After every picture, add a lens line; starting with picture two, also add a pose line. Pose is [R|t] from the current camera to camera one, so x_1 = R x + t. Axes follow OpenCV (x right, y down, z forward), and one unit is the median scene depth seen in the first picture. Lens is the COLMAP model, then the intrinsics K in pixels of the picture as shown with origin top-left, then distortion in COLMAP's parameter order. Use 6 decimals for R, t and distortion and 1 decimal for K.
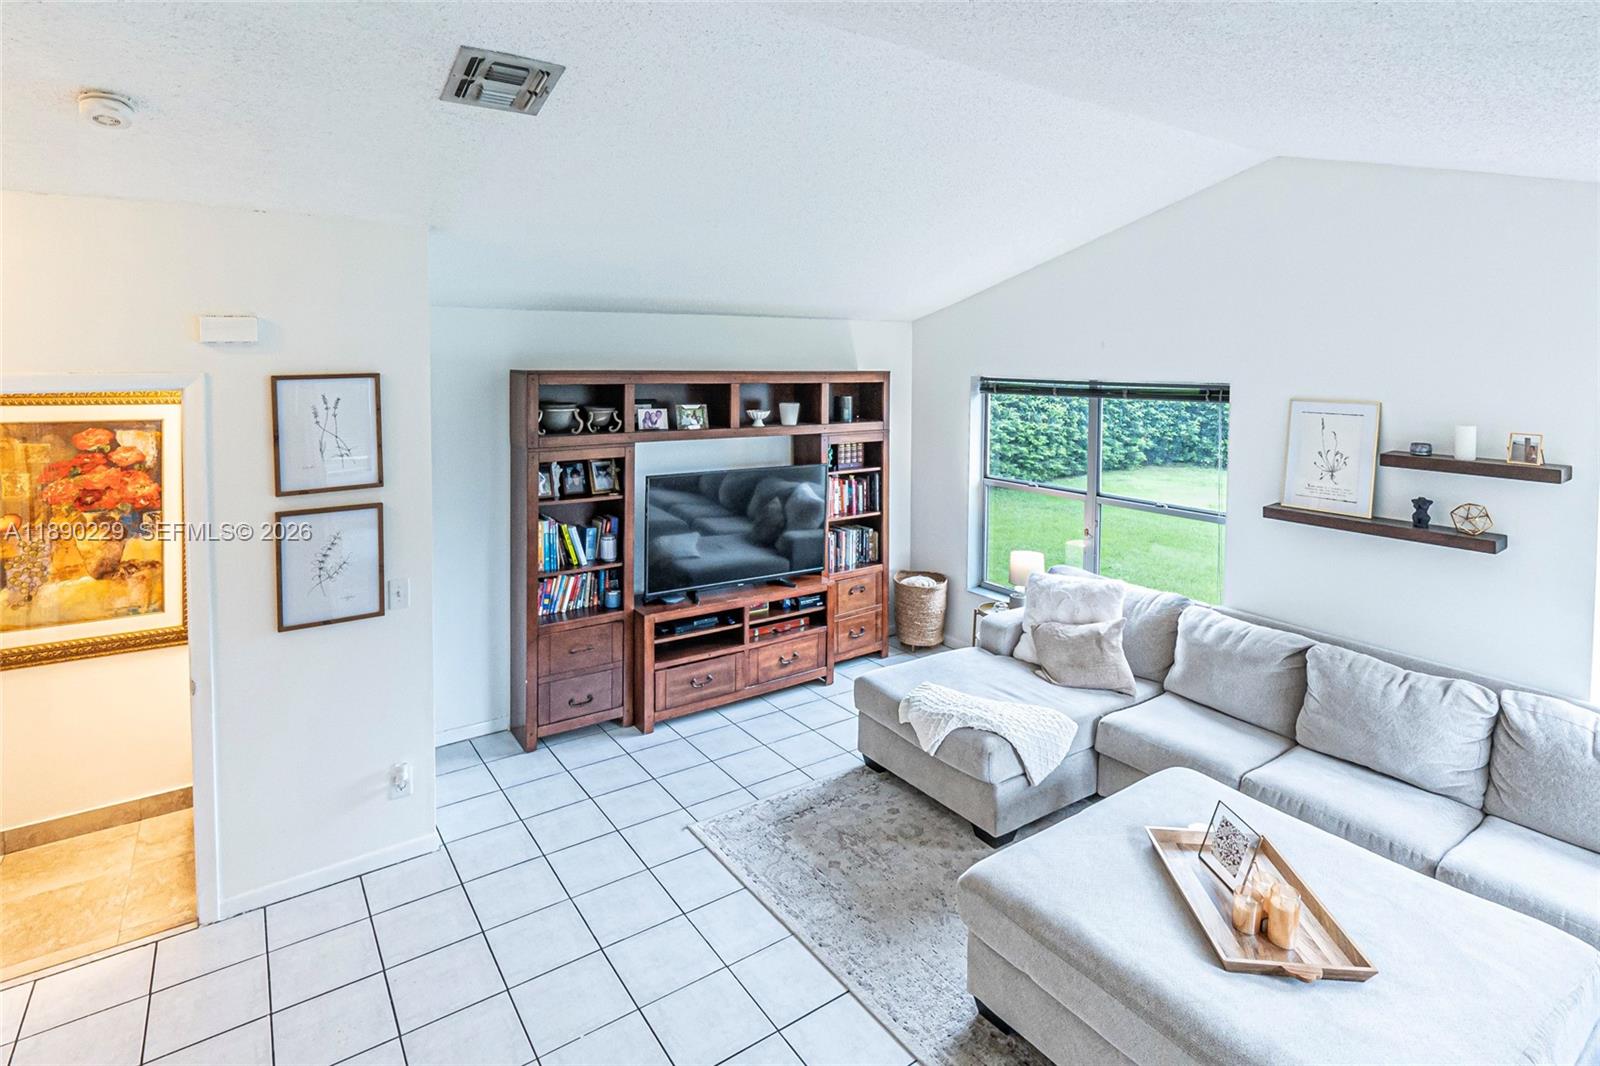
lens RADIAL K [[805.9, 0, 797.6], [0, 805.9, 392.3], [0, 0, 1]] dist [0.001525, 0.000046]
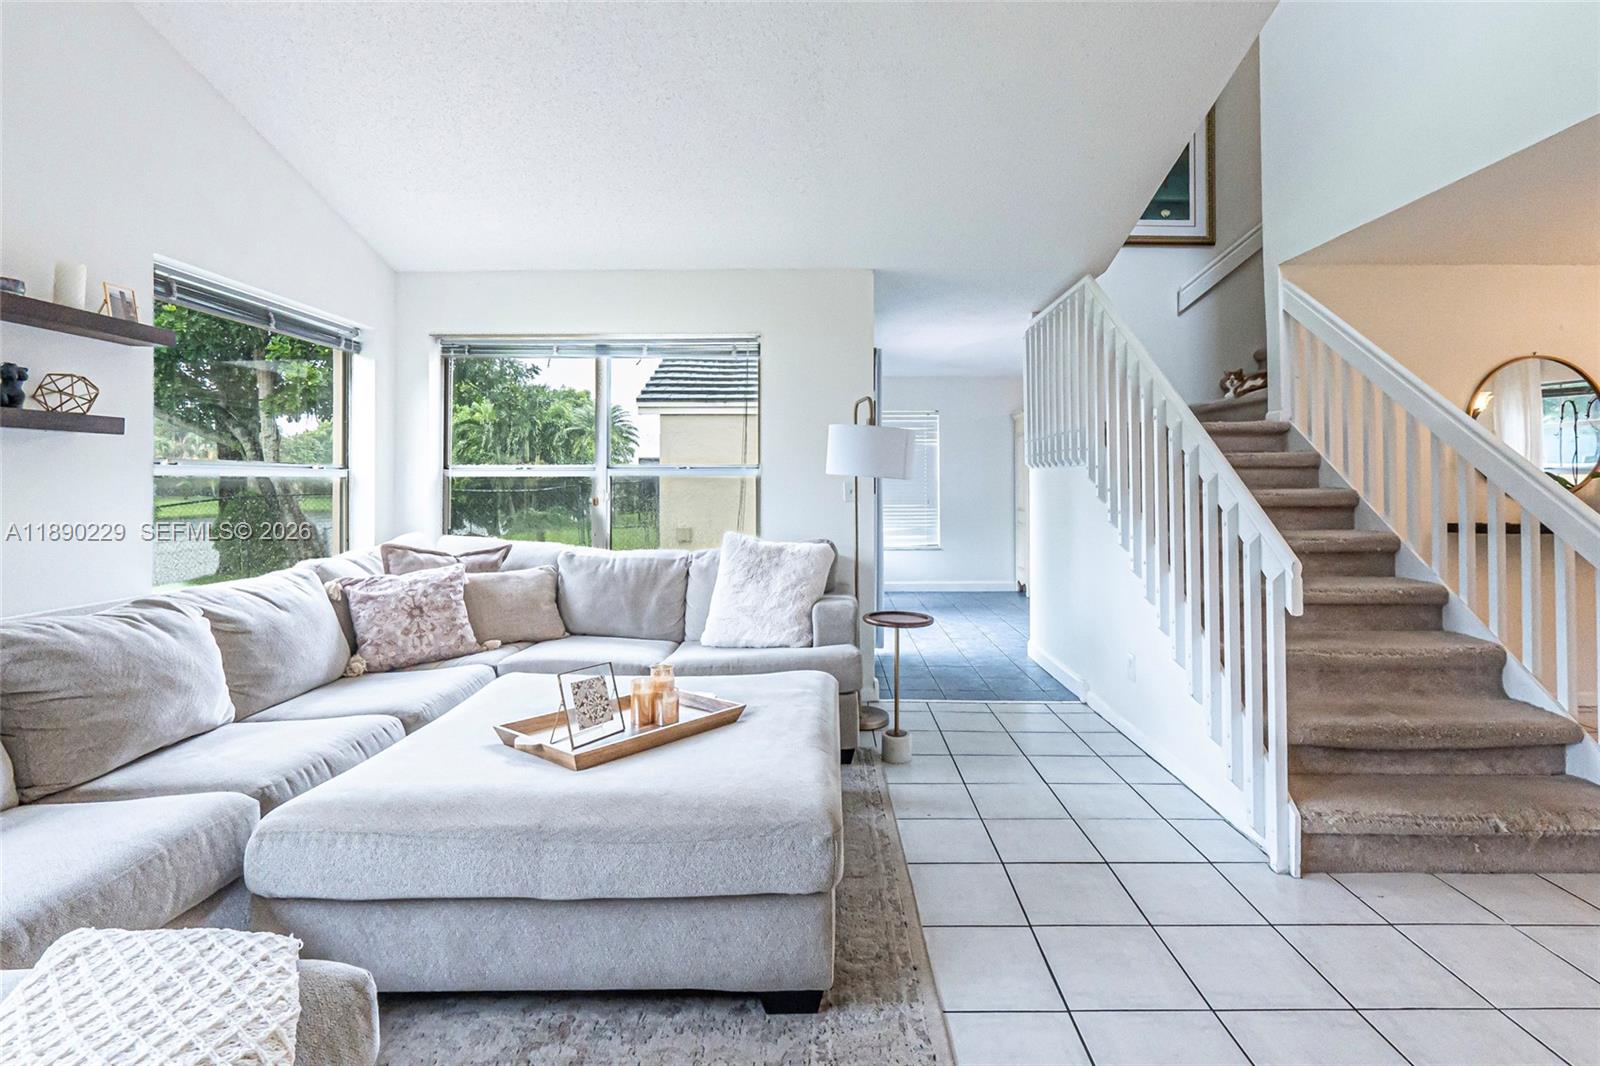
lens RADIAL K [[754.3, 0, 828.2], [0, 754.3, 475.5], [0, 0, 1]] dist [-0.004996, -0.000239]
pose [[-0.822171, -0.000412, 0.569241, -0.074397], [0.021680, 0.999251, 0.032038, 0.149760], [-0.568828, 0.038682, -0.821546, 0.780418]]
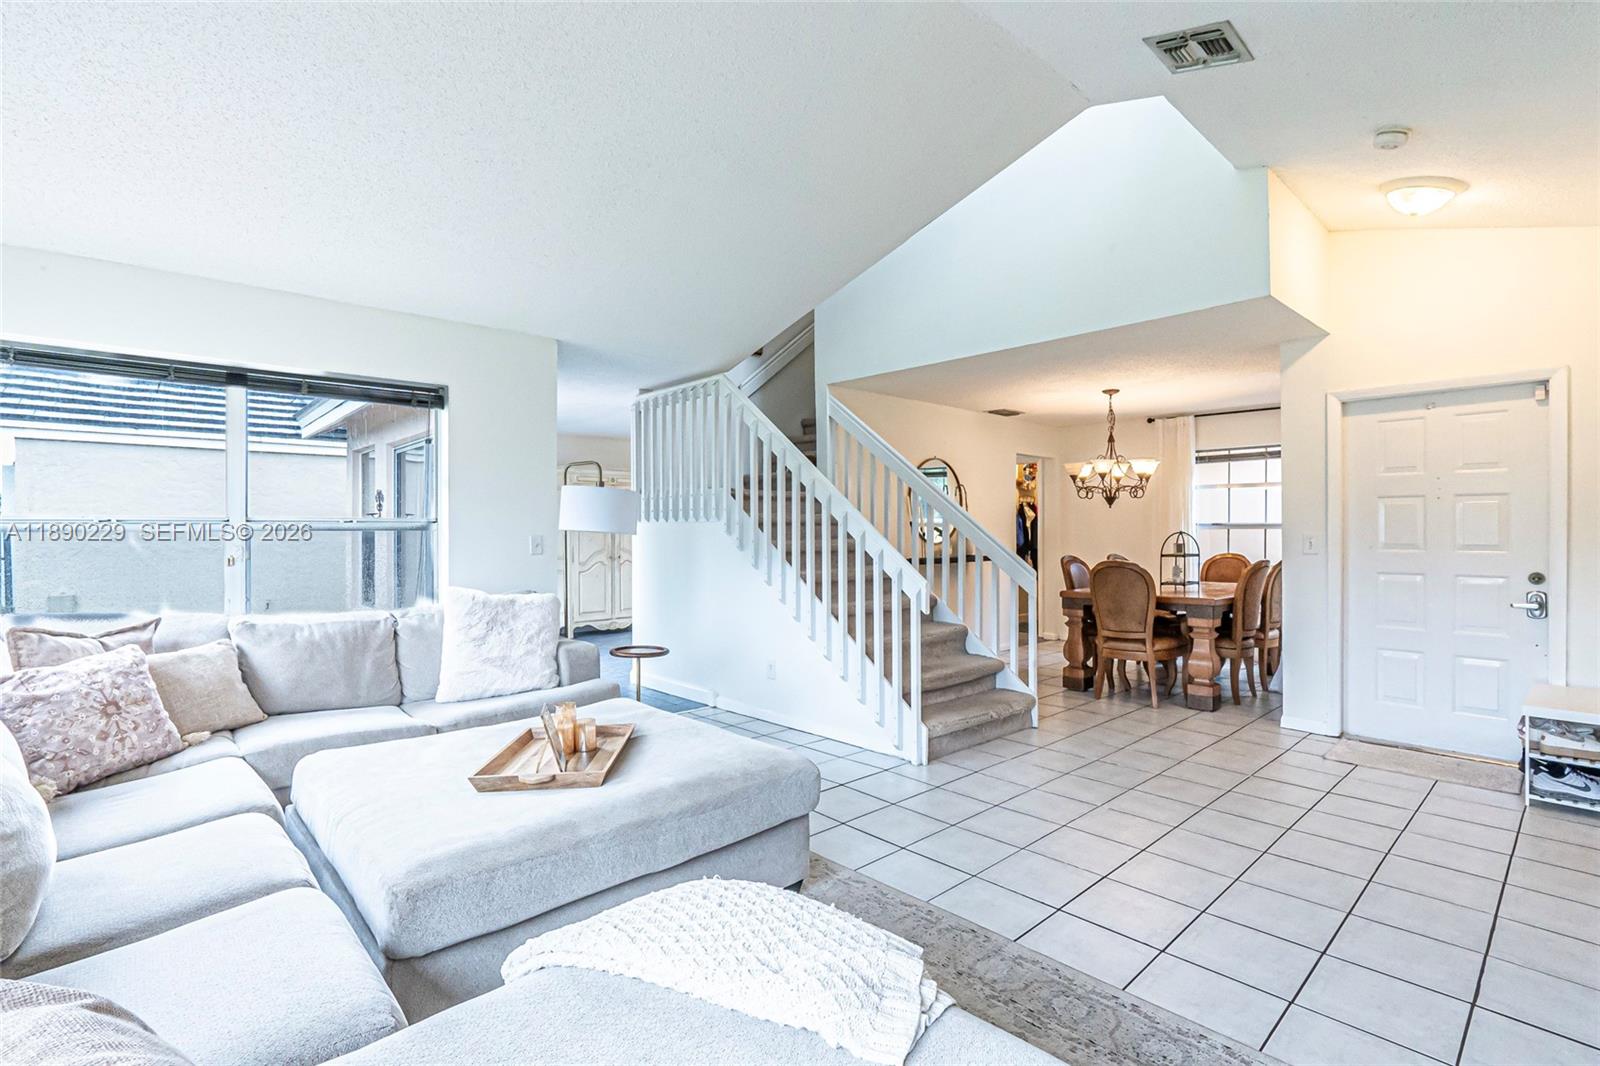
lens RADIAL K [[746.6, 0, 800.0], [0, 746.6, 533.0], [0, 0, 1]] dist [-0.001979, -0.000190]
pose [[-0.990391, -0.004413, -0.138228, 0.187409], [-0.011384, 0.998700, 0.049680, 0.133417], [0.137829, 0.050776, -0.989154, 0.994888]]
